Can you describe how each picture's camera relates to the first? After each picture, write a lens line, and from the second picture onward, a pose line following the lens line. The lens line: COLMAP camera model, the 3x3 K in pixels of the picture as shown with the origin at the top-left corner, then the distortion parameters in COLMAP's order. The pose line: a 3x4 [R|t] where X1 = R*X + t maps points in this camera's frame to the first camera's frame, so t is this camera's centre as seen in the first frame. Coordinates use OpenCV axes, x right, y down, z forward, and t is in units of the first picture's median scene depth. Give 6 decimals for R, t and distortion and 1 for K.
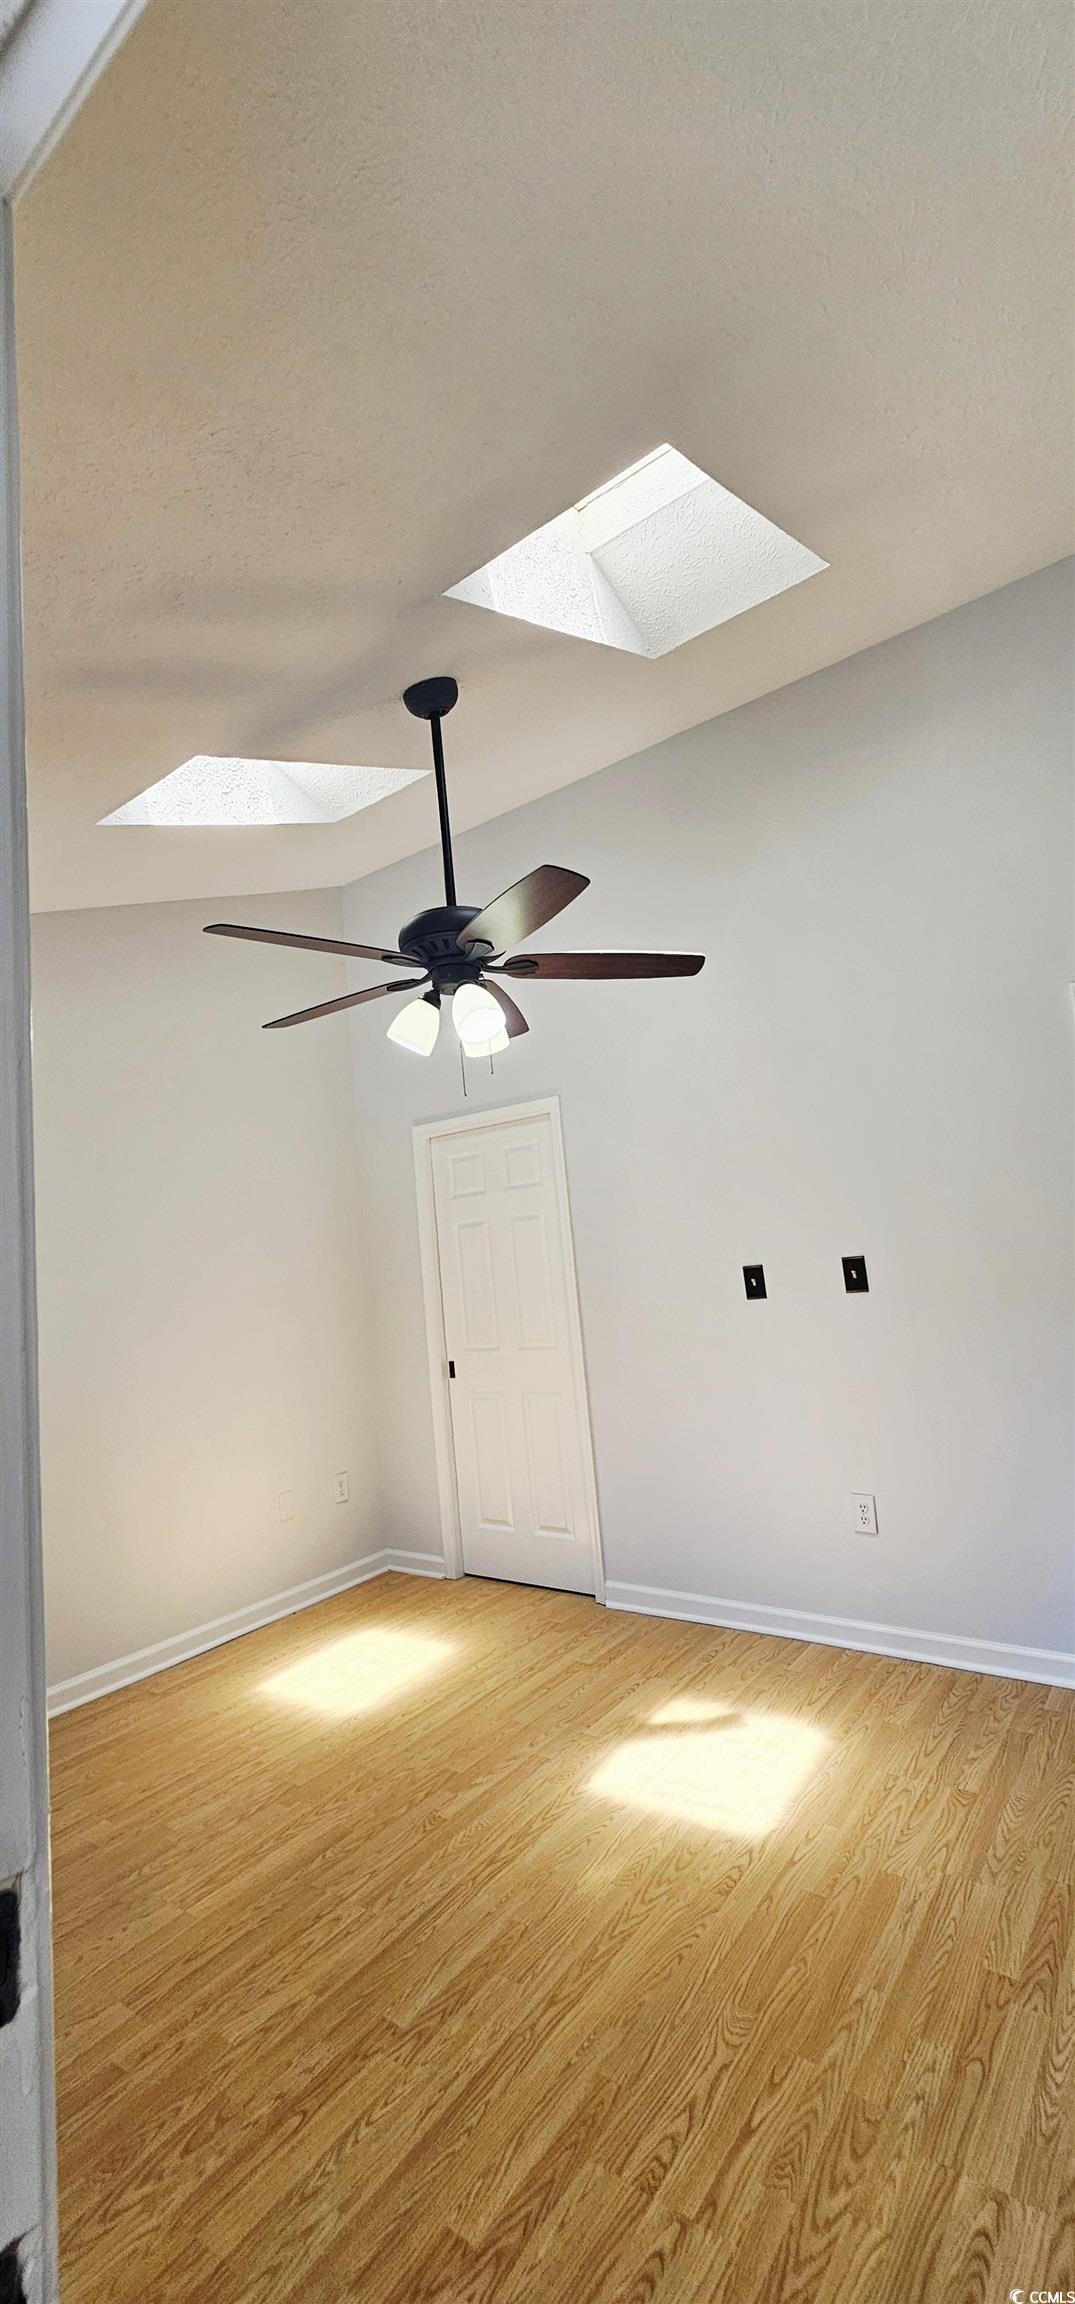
lens RADIAL K [[950.0, 0, 533.7], [0, 950.0, 1154.1], [0, 0, 1]] dist [-0.000756, -0.000837]
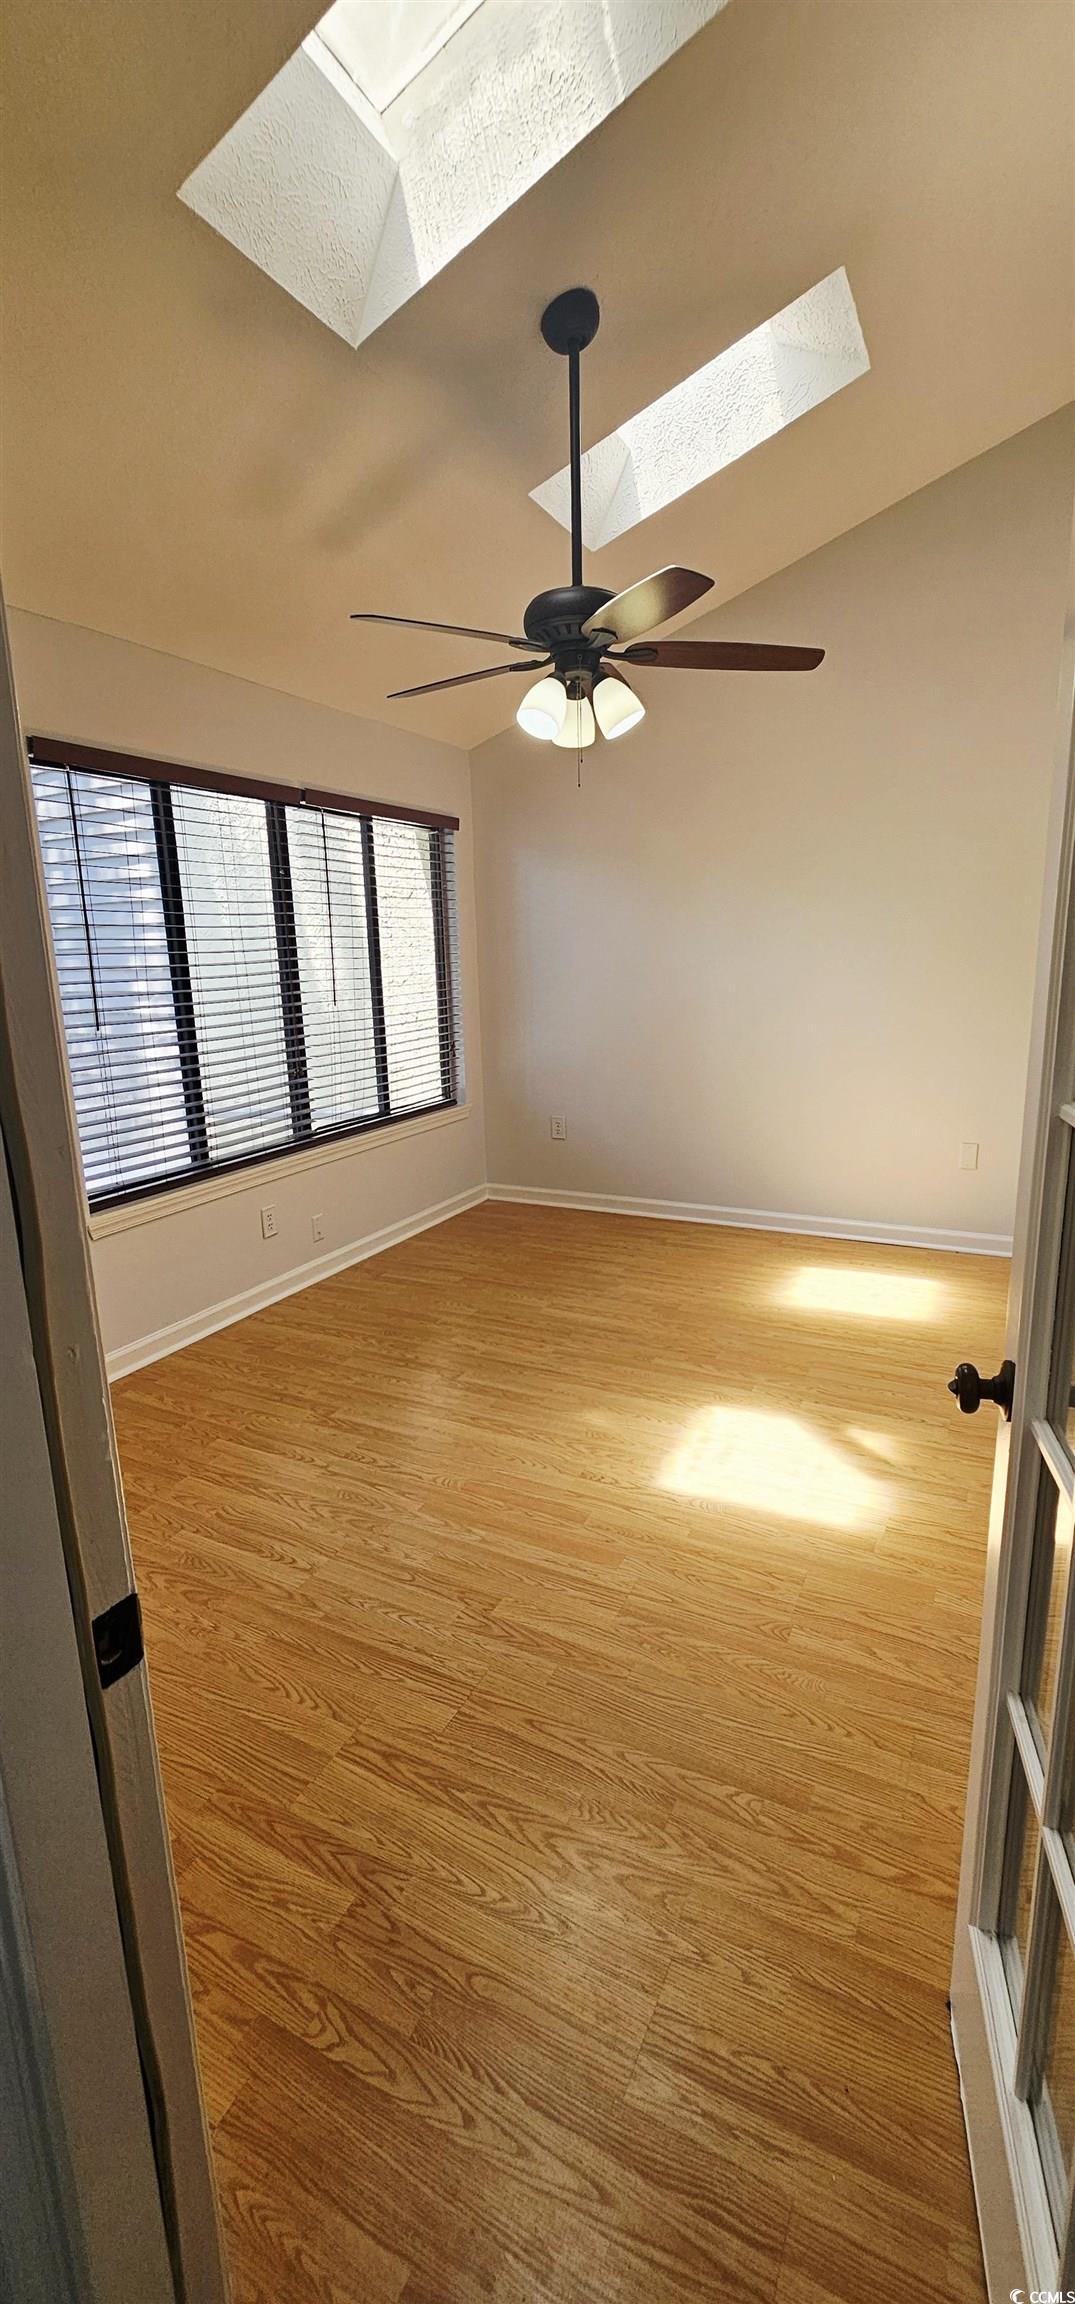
lens RADIAL K [[950.0, 0, 533.7], [0, 950.0, 1154.1], [0, 0, 1]] dist [-0.000756, -0.000837]
pose [[0.159306, 0.294731, -0.942208, 1.081482], [0.127842, 0.940201, 0.315719, -0.017653], [0.978917, -0.170749, 0.112101, 0.757734]]
